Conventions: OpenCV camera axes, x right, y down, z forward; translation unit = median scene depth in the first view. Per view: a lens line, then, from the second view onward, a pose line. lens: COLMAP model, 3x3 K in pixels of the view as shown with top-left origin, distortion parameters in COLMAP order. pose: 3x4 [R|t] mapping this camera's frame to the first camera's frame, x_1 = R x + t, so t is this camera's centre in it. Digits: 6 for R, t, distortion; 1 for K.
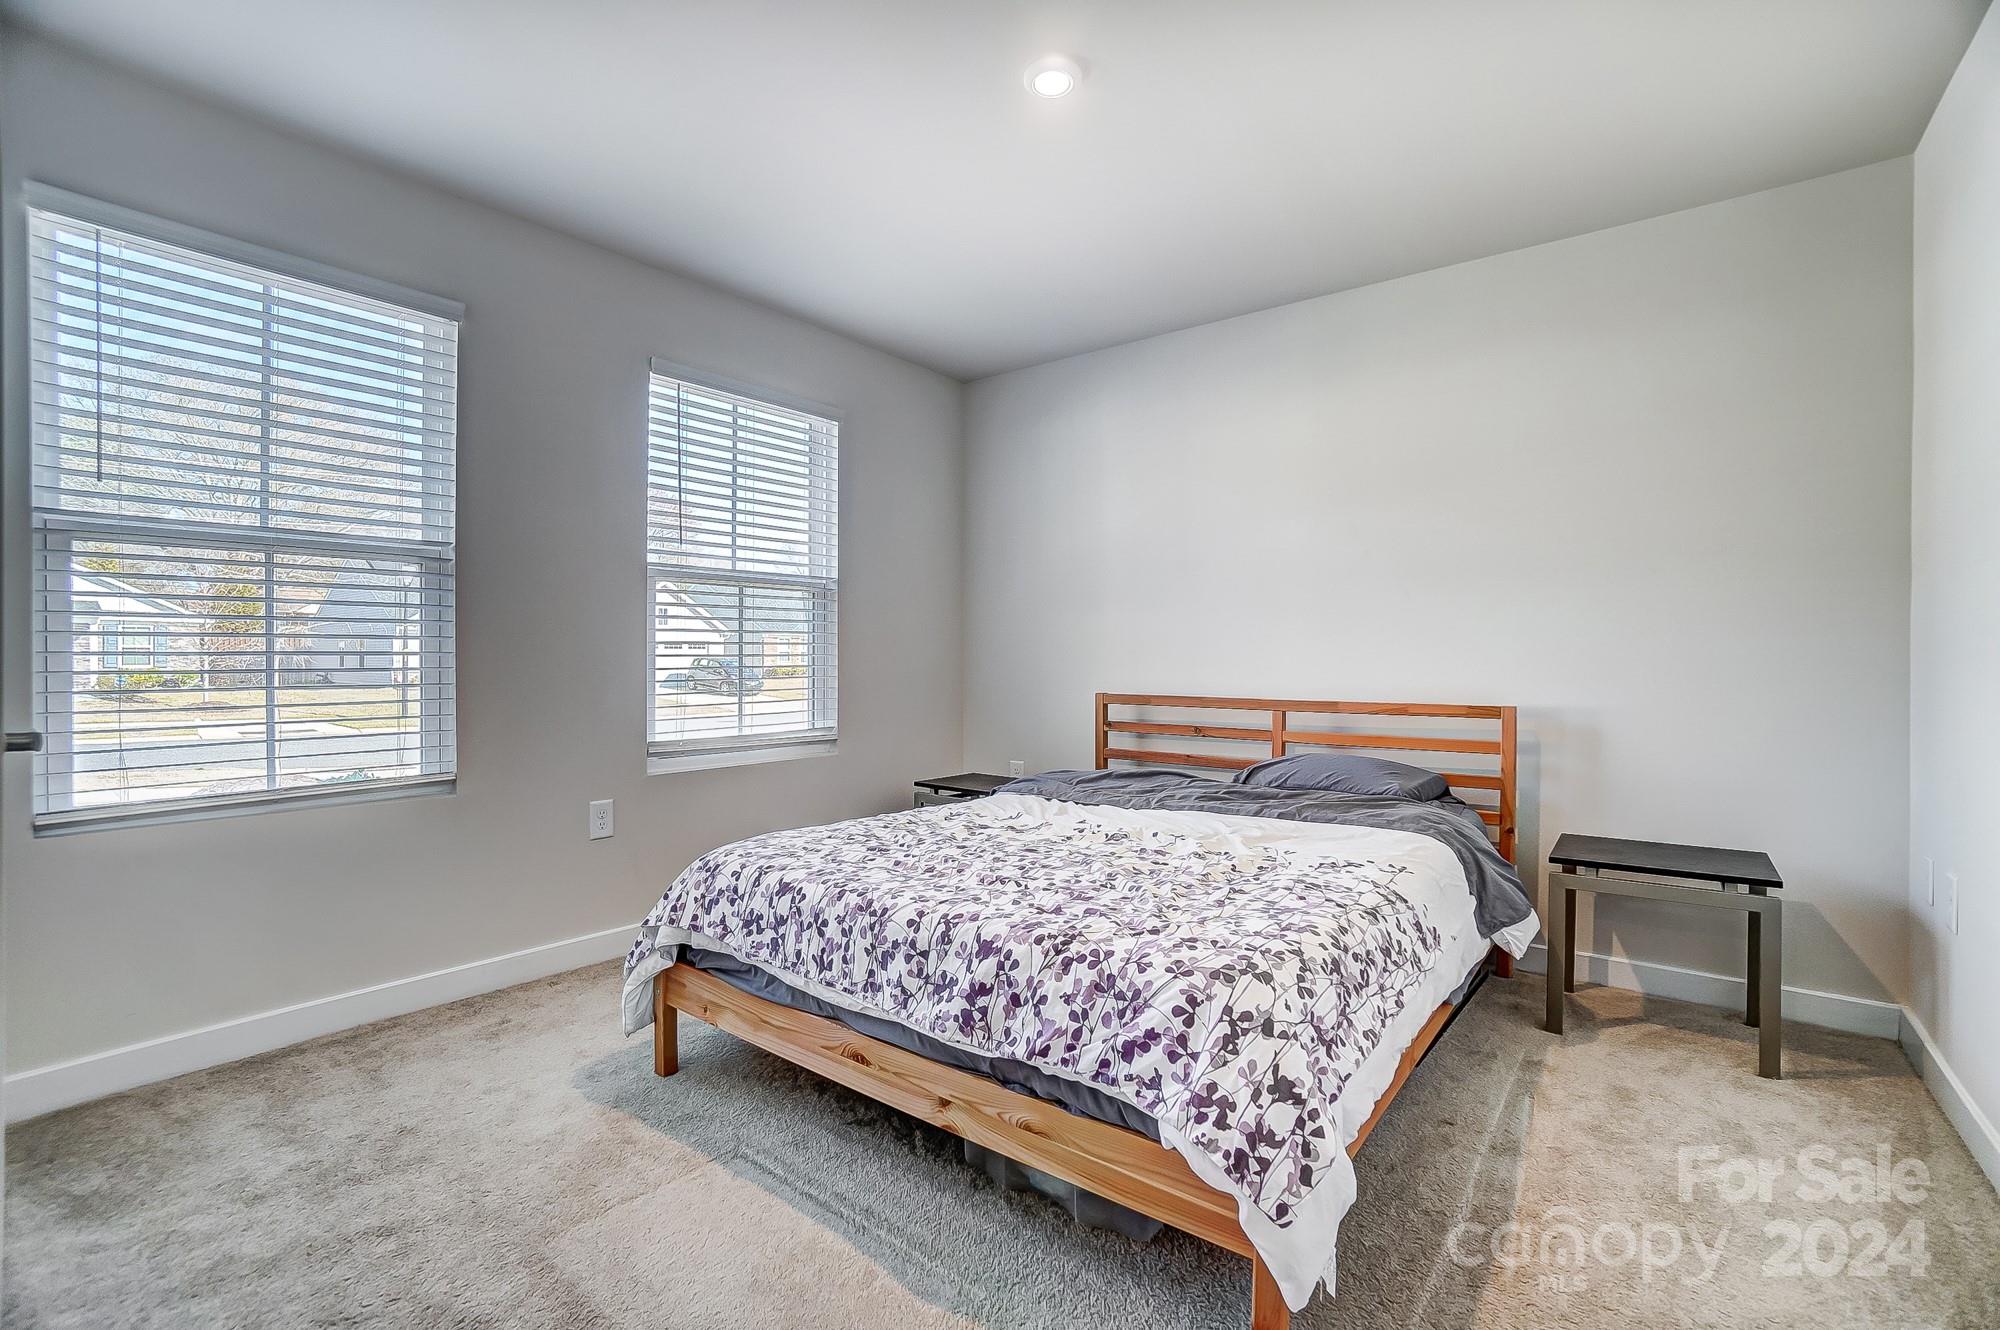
lens RADIAL K [[865.6, 0, 1000.0], [0, 865.6, 665.0], [0, 0, 1]] dist [-0.066014, 0.019786]
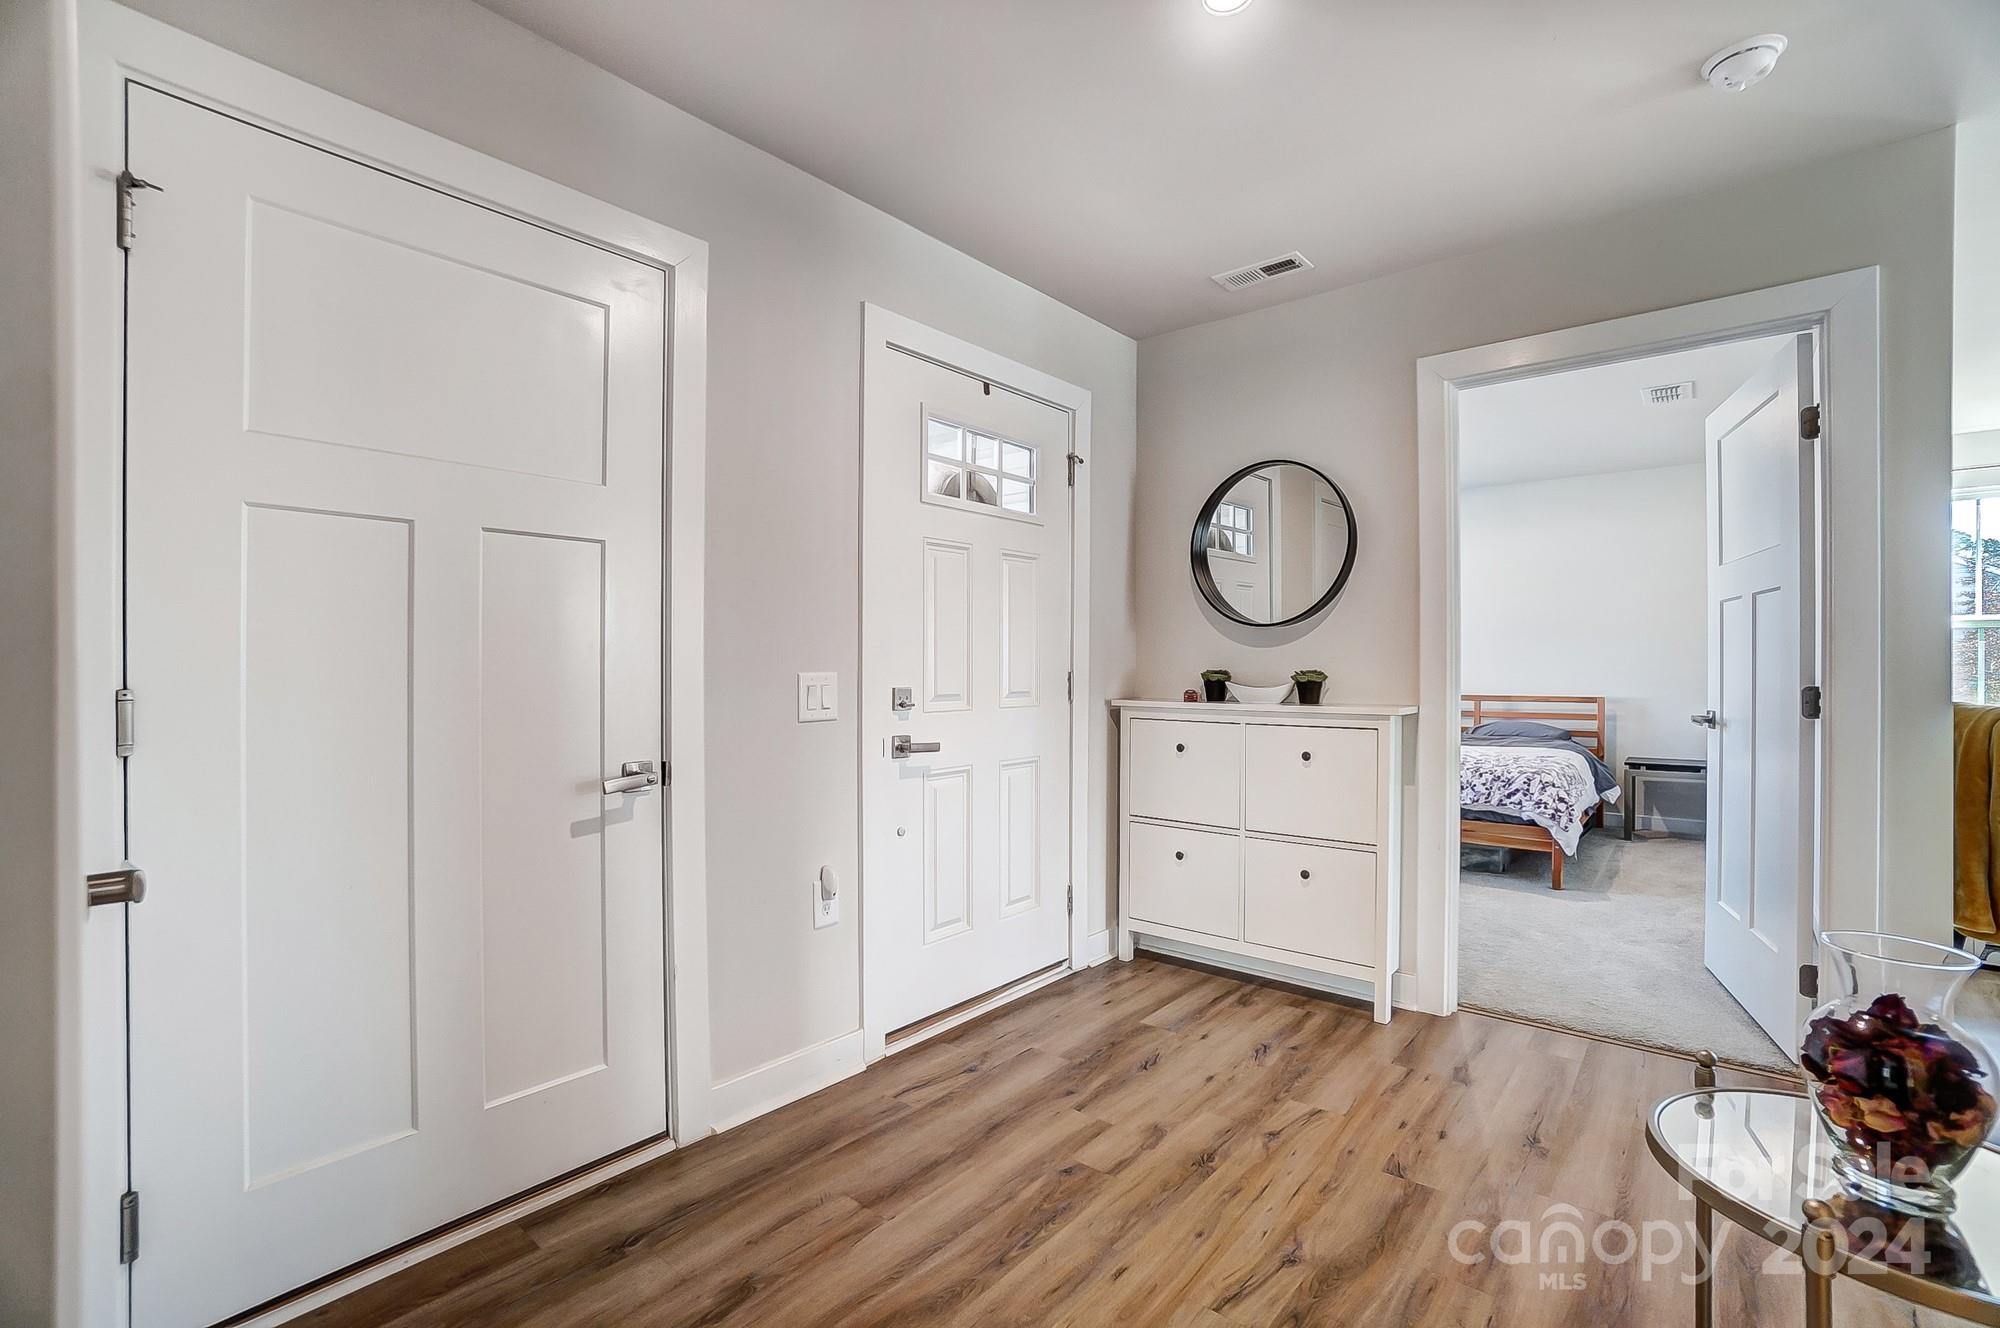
lens RADIAL K [[912.3, 0, 1000.0], [0, 912.3, 664.0], [0, 0, 1]] dist [-0.070612, 0.024931]
pose [[0.999988, -0.000410, -0.004804, -1.058592], [0.000375, 0.999973, -0.007365, -0.019768], [0.004807, 0.007363, 0.999961, -1.449518]]
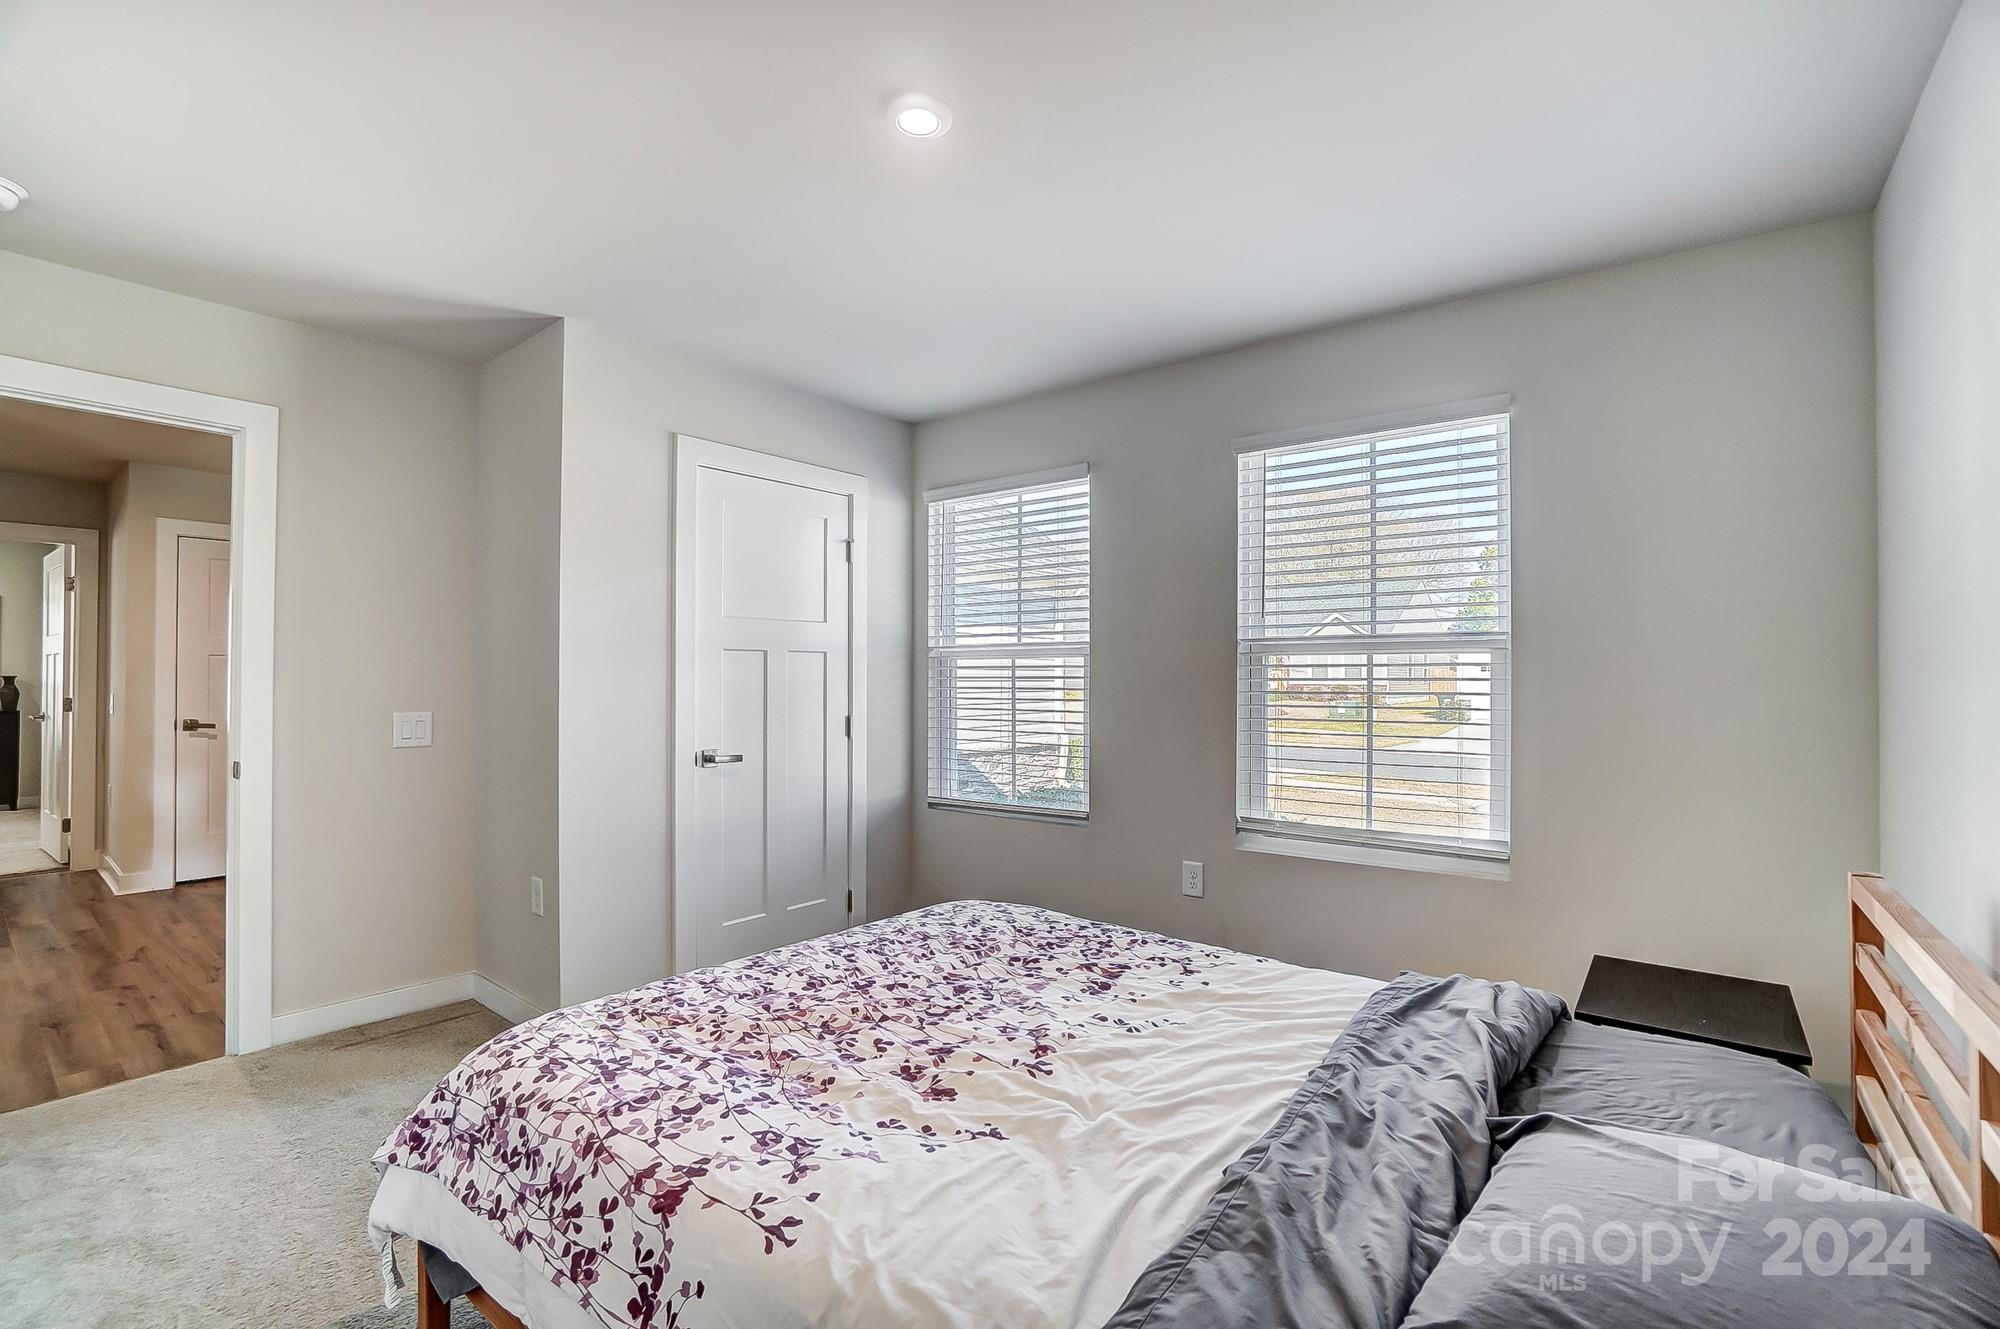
lens RADIAL K [[865.6, 0, 1000.0], [0, 865.6, 664.5], [0, 0, 1]] dist [-0.066014, 0.019786]
pose [[0.026477, -0.025081, -0.999335, 0.875445], [-0.014740, 0.999567, -0.025477, -0.087559], [0.999541, 0.015405, 0.026096, 0.974814]]
